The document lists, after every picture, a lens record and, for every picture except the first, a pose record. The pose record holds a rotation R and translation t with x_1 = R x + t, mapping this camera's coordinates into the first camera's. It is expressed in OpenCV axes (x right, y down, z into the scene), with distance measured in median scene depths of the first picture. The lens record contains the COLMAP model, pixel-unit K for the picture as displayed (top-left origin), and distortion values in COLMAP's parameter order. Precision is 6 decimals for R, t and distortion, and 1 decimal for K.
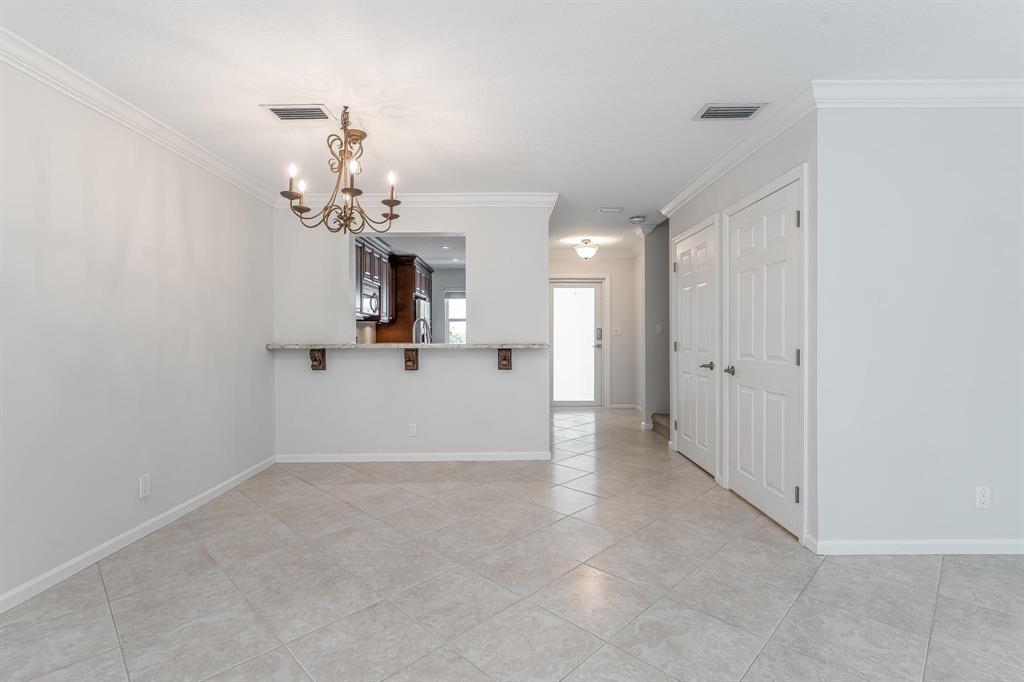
lens RADIAL K [[455.3, 0, 512.6], [0, 455.3, 336.9], [0, 0, 1]] dist [-0.002062, 0.000487]
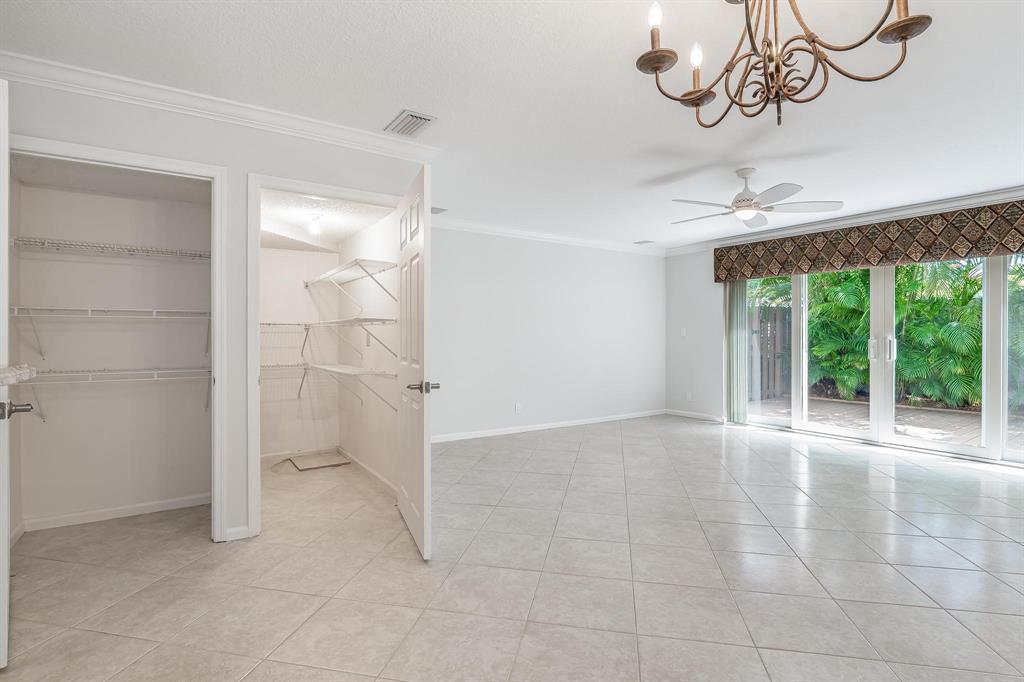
lens RADIAL K [[492.3, 0, 513.1], [0, 492.3, 335.9], [0, 0, 1]] dist [-0.011000, -0.000344]
pose [[-0.534065, 0.003480, 0.845436, -0.246987], [0.007831, 0.999969, 0.000830, -0.001159], [-0.845407, 0.007064, -0.534076, 0.570645]]
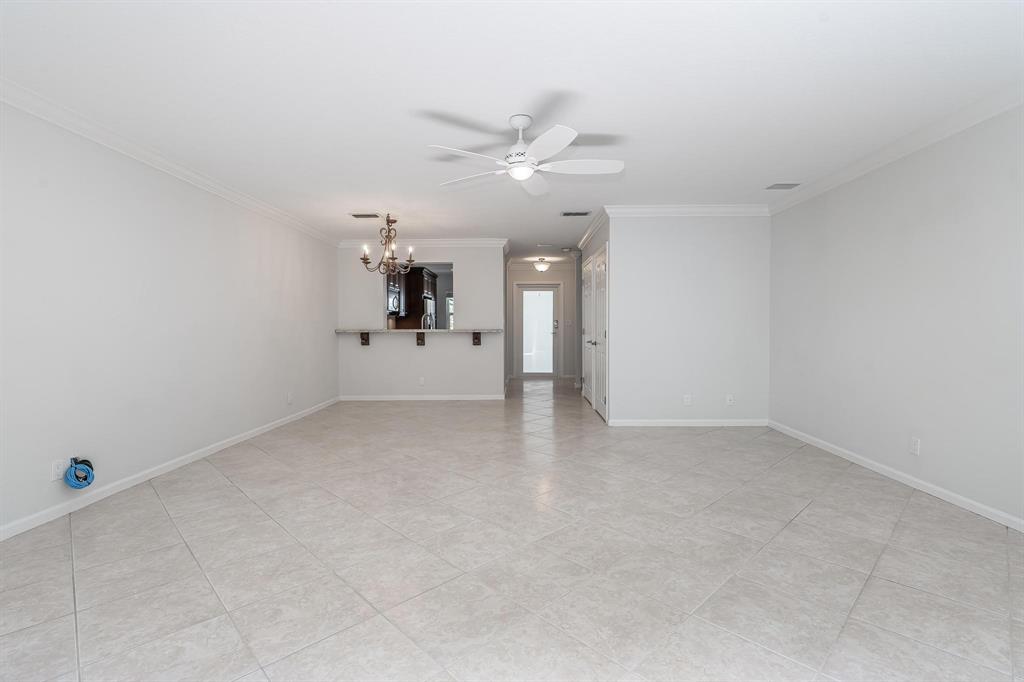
lens RADIAL K [[455.3, 0, 512.6], [0, 455.3, 336.9], [0, 0, 1]] dist [-0.002062, 0.000487]
pose [[0.999744, 0.000935, -0.022590, 0.104051], [-0.000537, 0.999845, 0.017609, 0.008827], [0.022603, -0.017593, 0.999590, -0.449920]]
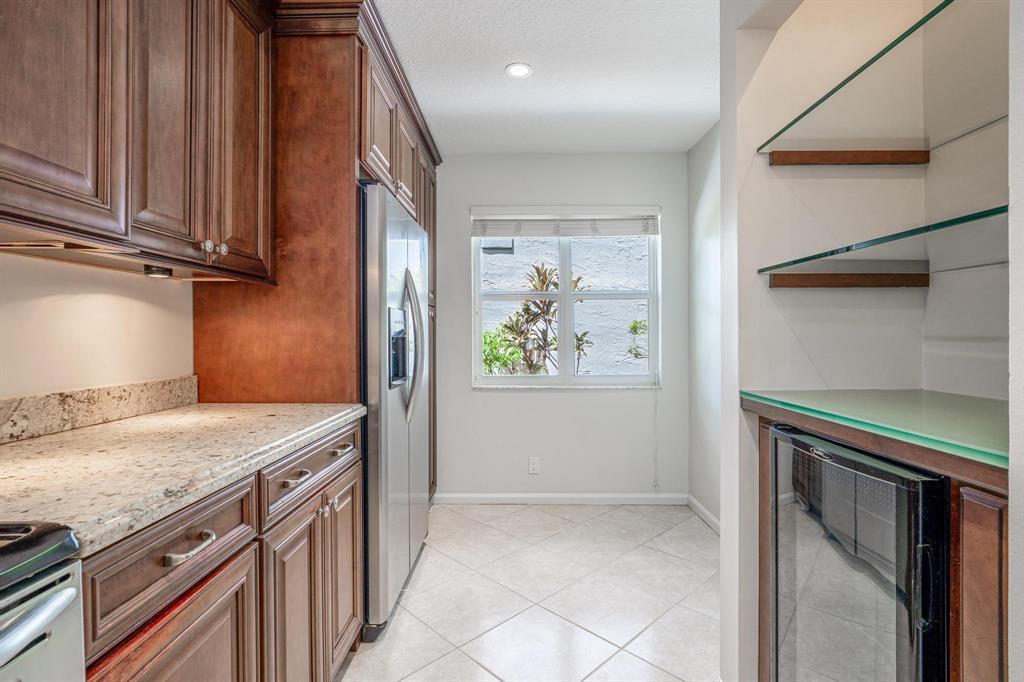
lens RADIAL K [[486.5, 0, 513.4], [0, 486.5, 333.7], [0, 0, 1]] dist [-0.002661, -0.000140]
pose [[0.999634, 0.003612, -0.026828, -0.154434], [-0.003869, 0.999947, -0.009544, -0.003713], [0.026792, 0.009645, 0.999595, 0.902635]]
